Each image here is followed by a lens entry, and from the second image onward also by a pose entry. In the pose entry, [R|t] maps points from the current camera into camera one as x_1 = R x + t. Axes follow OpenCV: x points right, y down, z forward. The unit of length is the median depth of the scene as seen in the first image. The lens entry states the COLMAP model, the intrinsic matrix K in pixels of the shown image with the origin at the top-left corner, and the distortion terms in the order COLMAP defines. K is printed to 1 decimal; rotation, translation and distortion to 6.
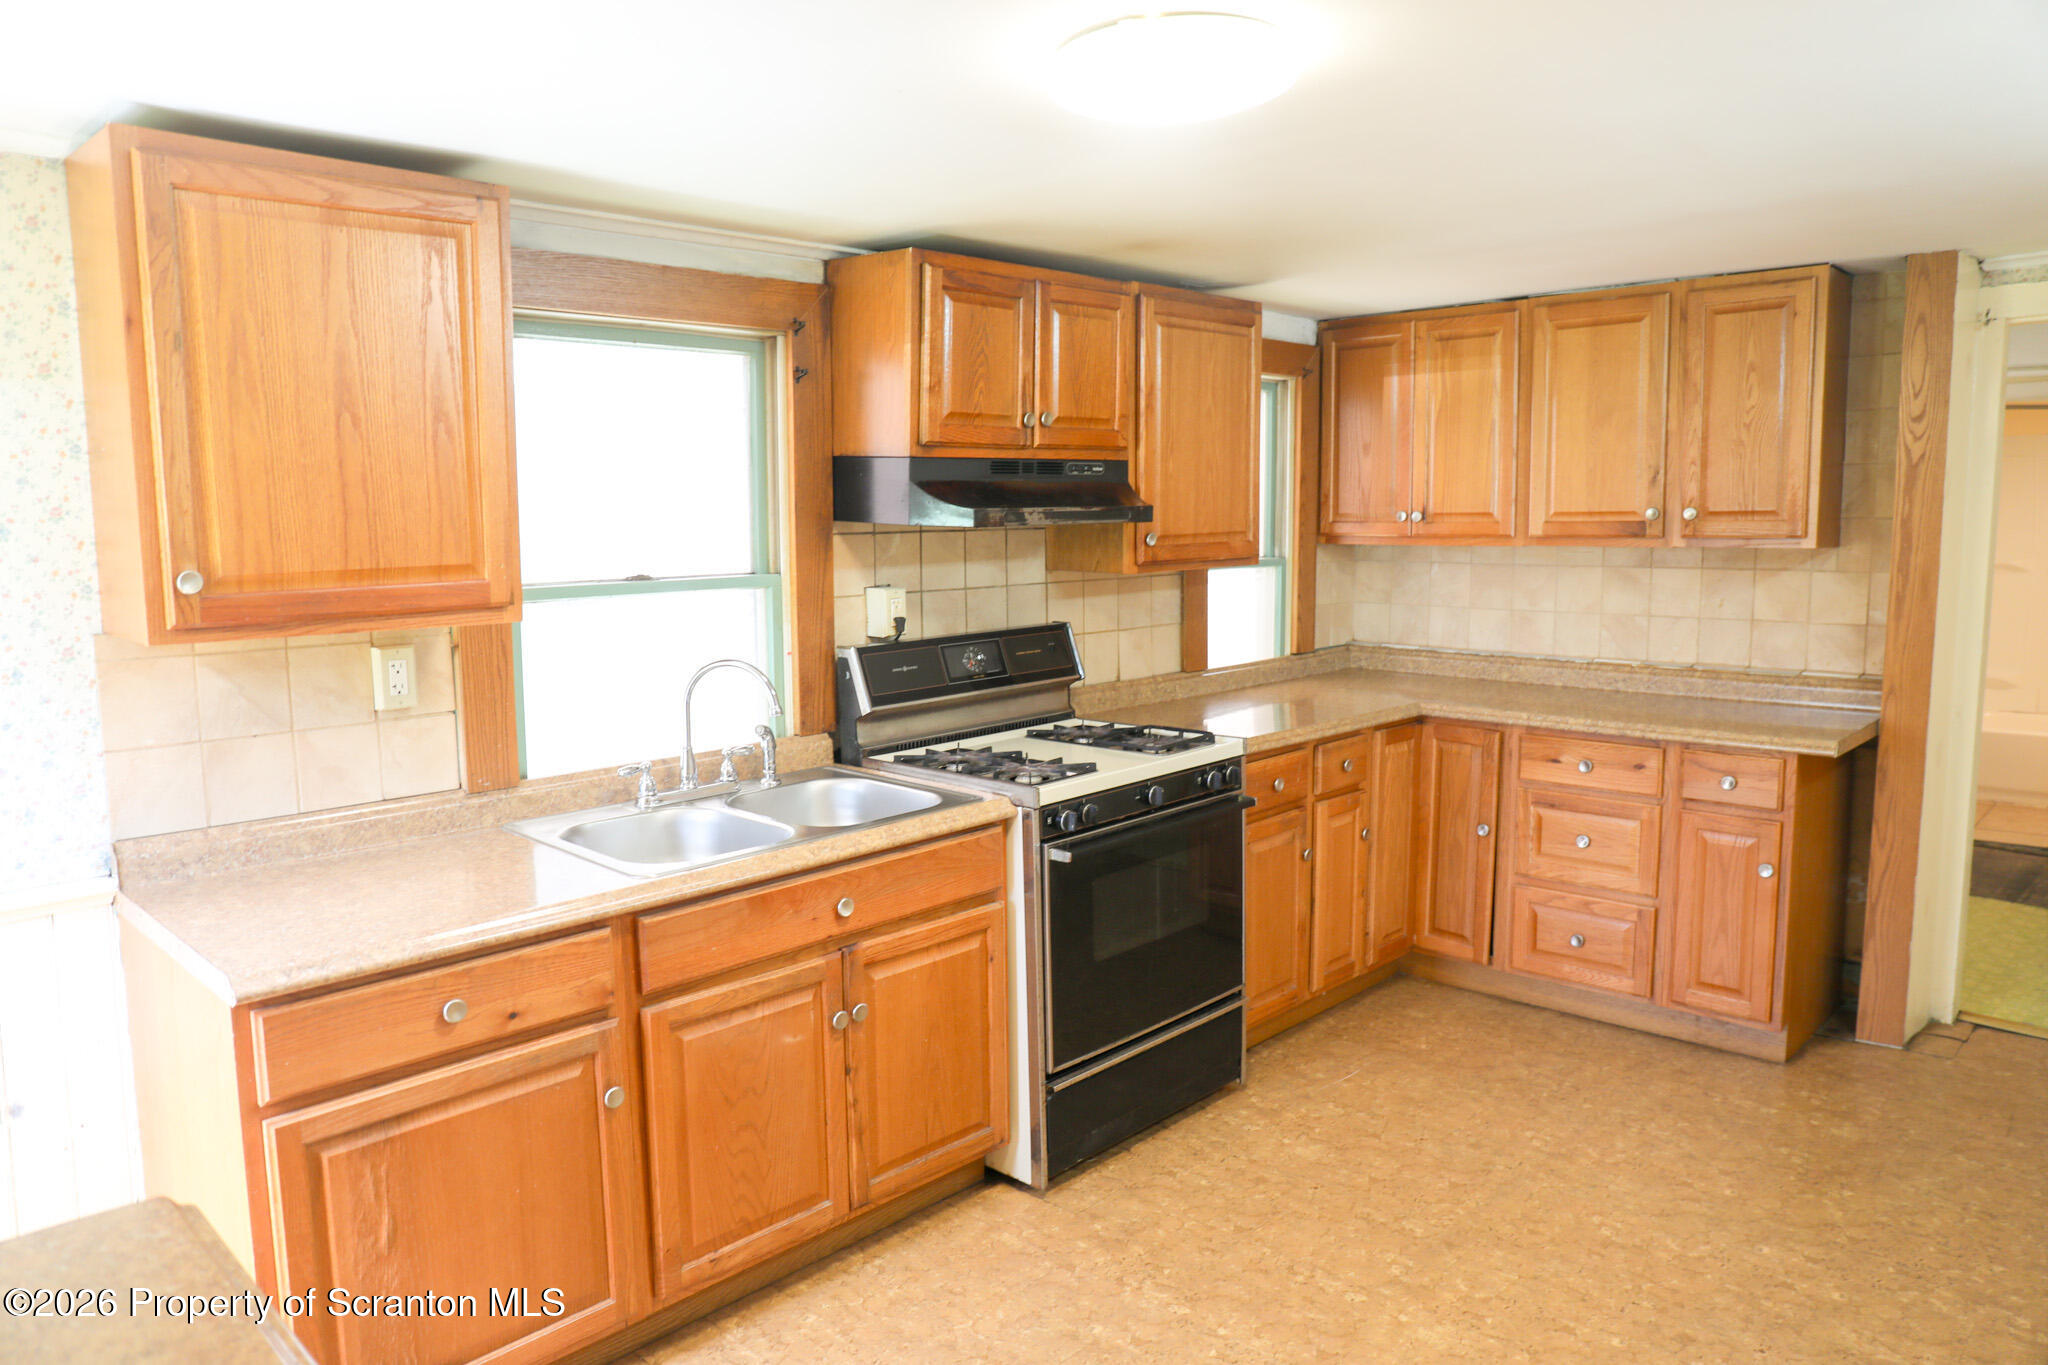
lens RADIAL K [[1386.8, 0, 996.5], [0, 1386.8, 671.5], [0, 0, 1]] dist [-0.095934, 0.075882]
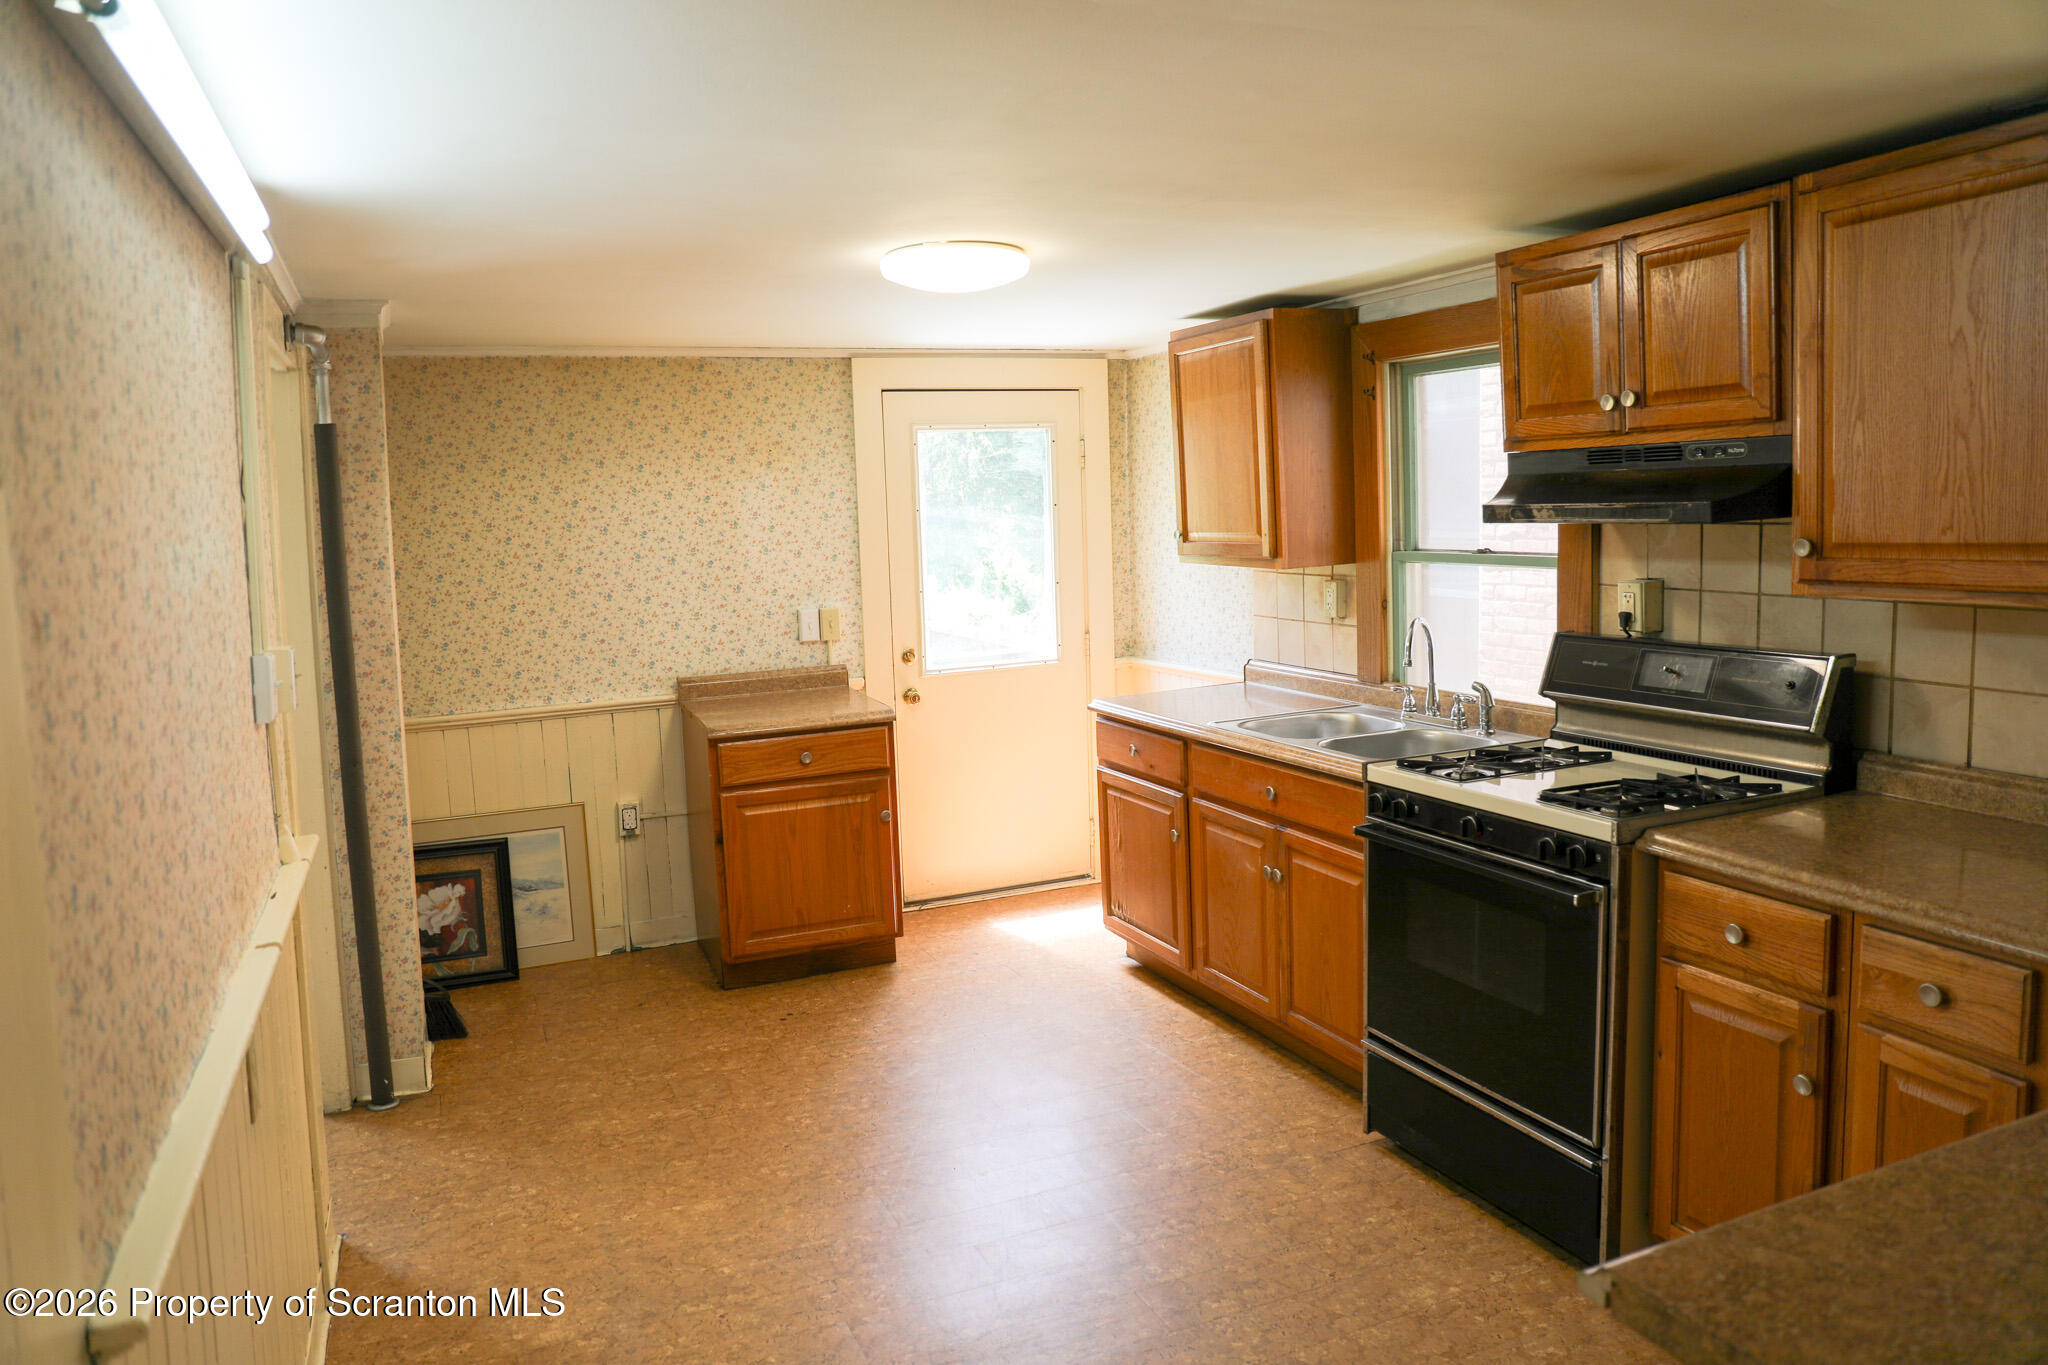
lens RADIAL K [[1386.8, 0, 996.5], [0, 1386.8, 671.5], [0, 0, 1]] dist [-0.095934, 0.075882]
pose [[-0.381979, 0.138271, -0.913769, 1.063995], [-0.069781, 0.981606, 0.177707, -0.151031], [0.921533, 0.131644, -0.365304, 1.054179]]
